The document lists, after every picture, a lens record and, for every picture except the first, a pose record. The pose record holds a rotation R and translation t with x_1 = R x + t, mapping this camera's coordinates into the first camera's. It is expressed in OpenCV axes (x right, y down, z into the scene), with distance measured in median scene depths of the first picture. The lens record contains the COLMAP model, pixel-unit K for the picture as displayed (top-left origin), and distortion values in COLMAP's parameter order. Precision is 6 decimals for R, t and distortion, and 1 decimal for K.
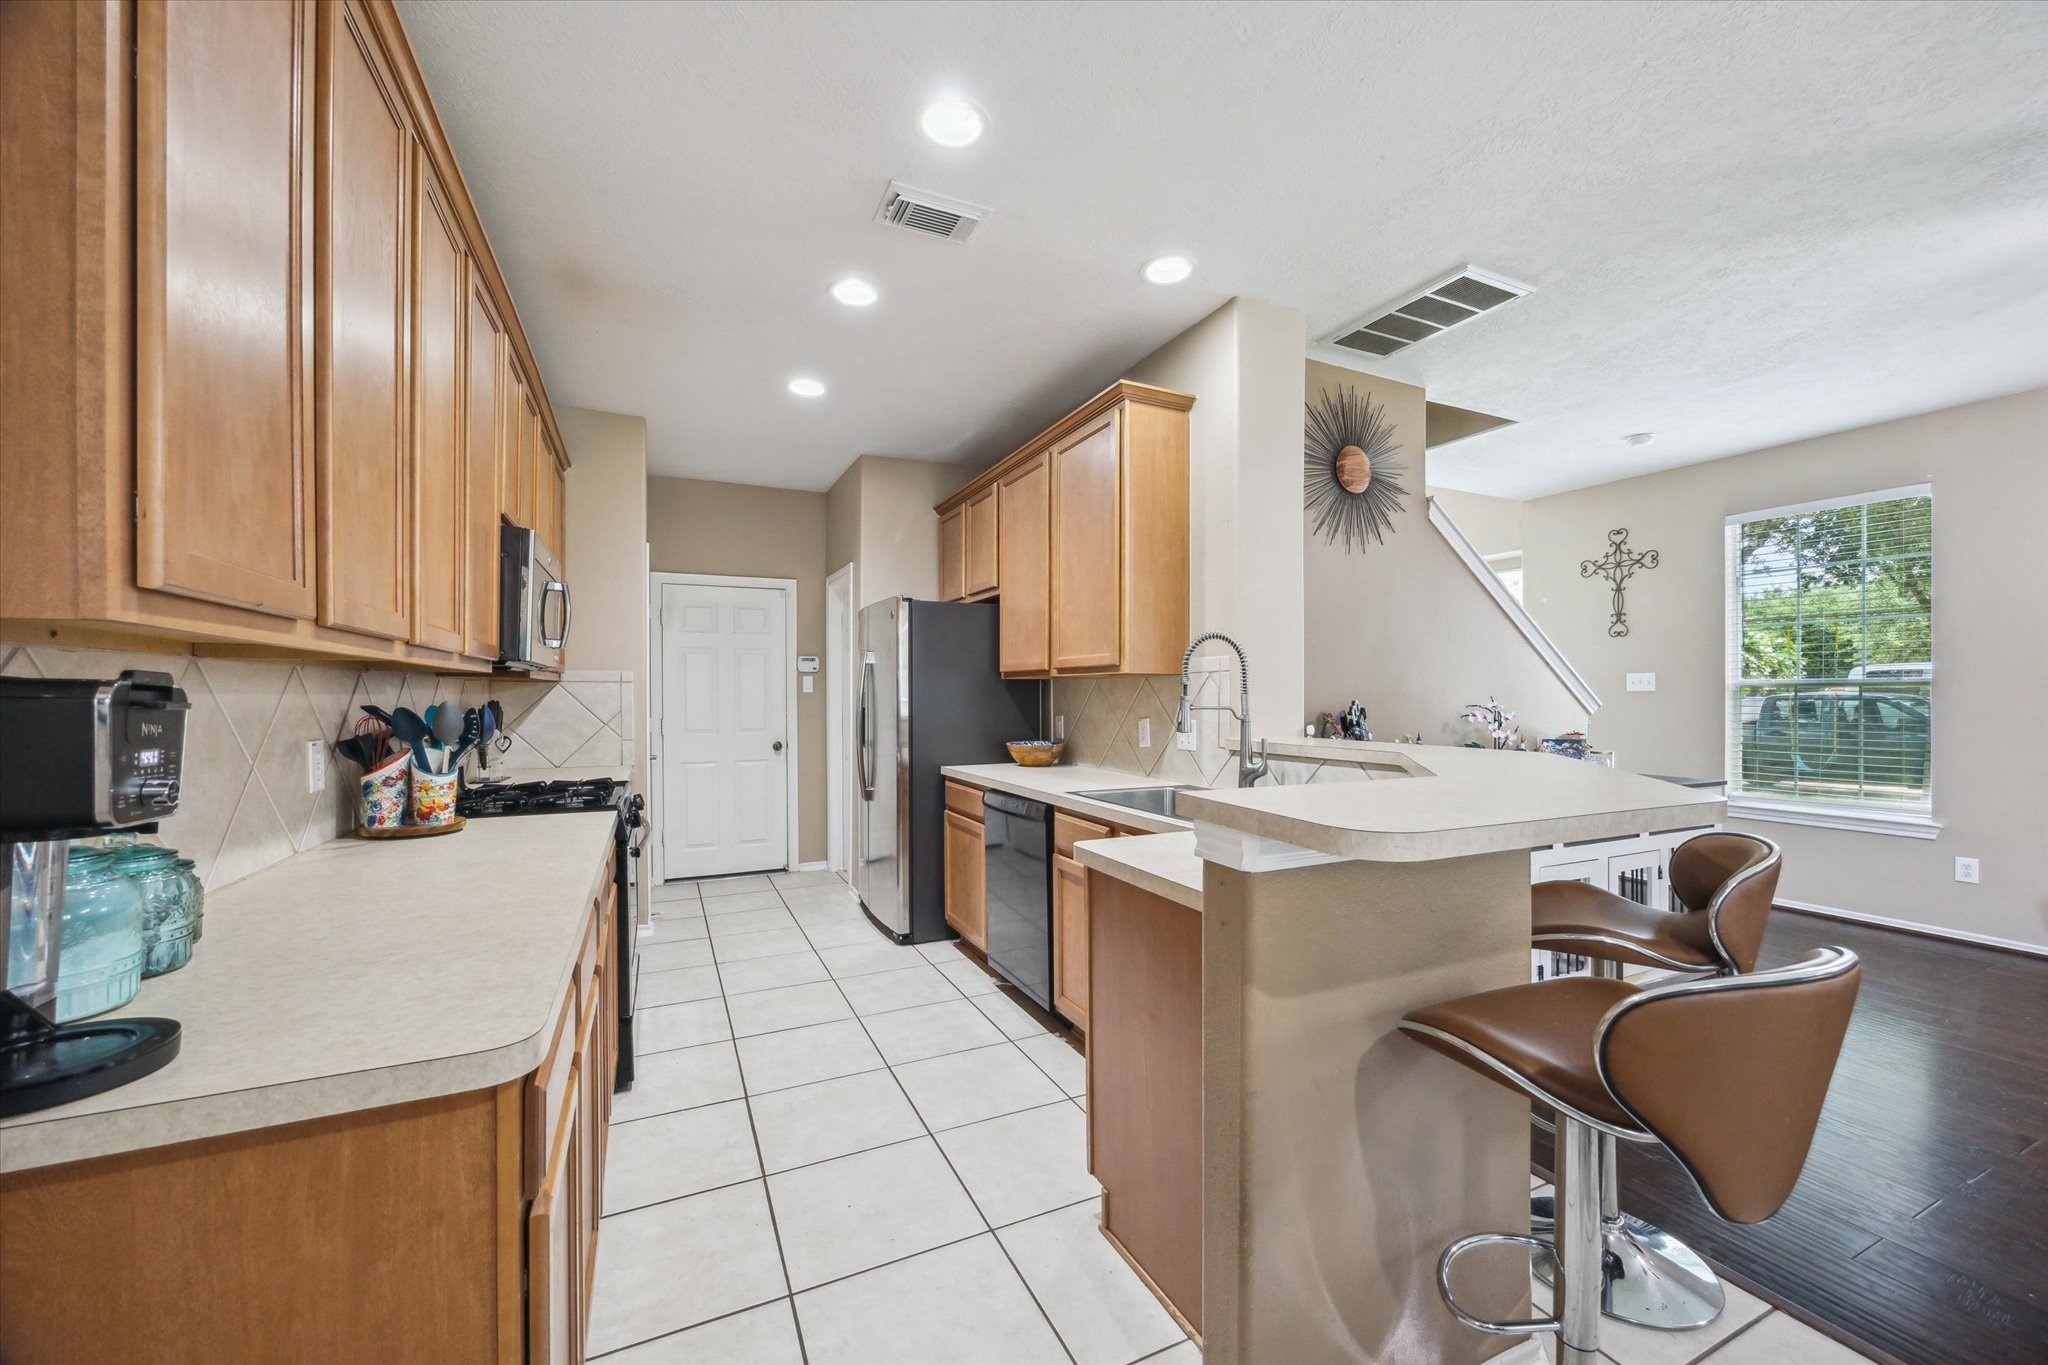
lens RADIAL K [[802.1, 0, 1036.0], [0, 802.1, 691.7], [0, 0, 1]] dist [-0.003562, -0.000317]
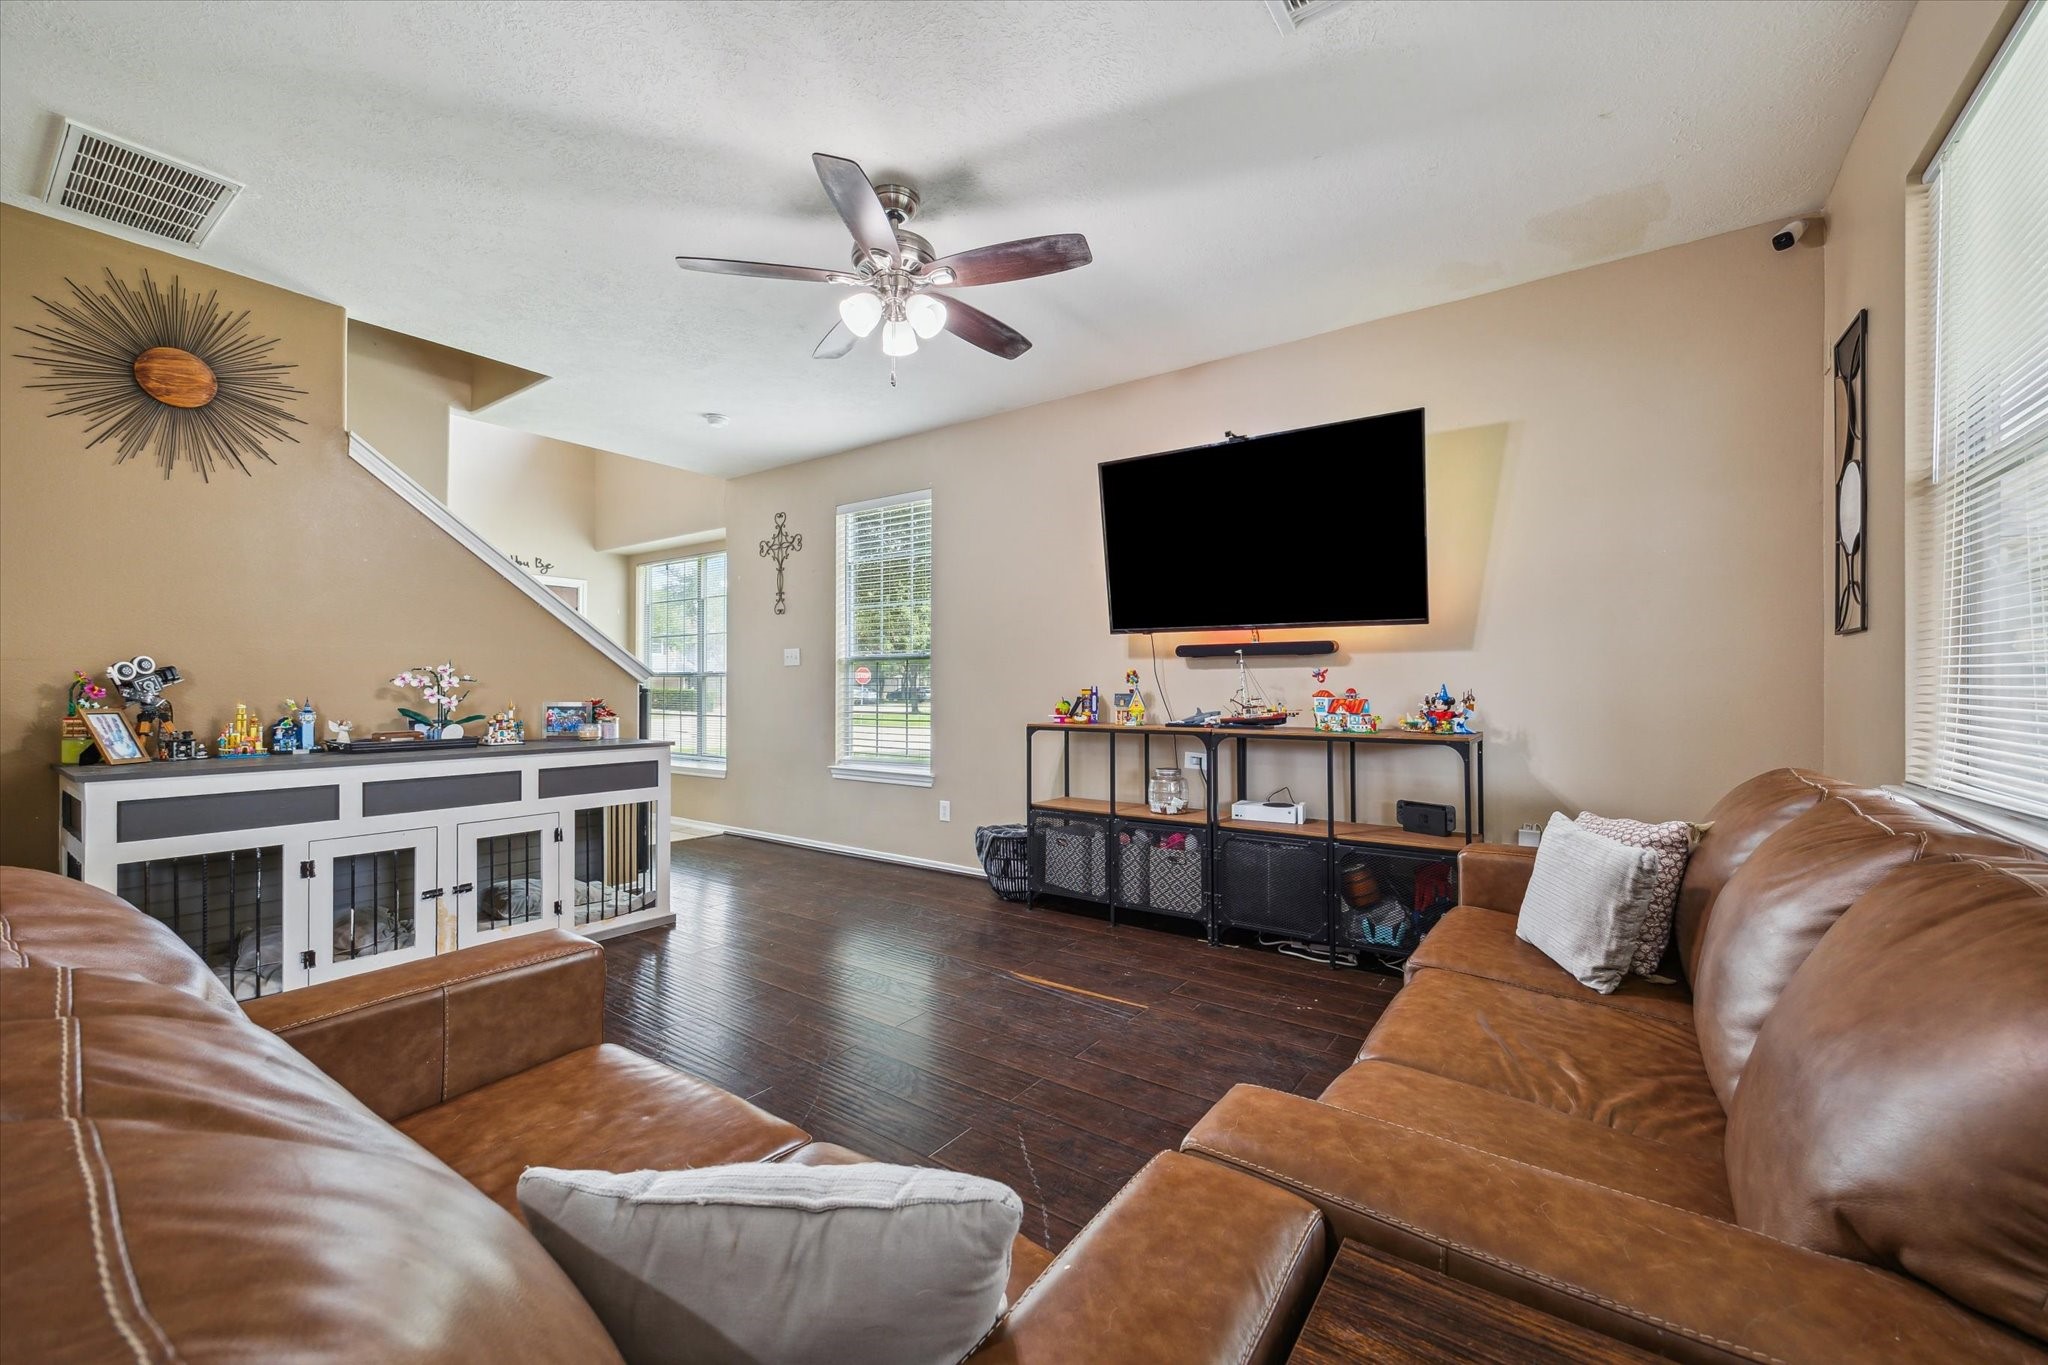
lens RADIAL K [[802.1, 0, 1023.7], [0, 802.1, 683.8], [0, 0, 1]] dist [-0.003562, -0.000317]
pose [[0.878702, 0.004179, 0.477353, 0.726005], [-0.005086, 0.999987, 0.000607, 0.031497], [-0.477344, -0.002961, 0.878711, -0.131295]]
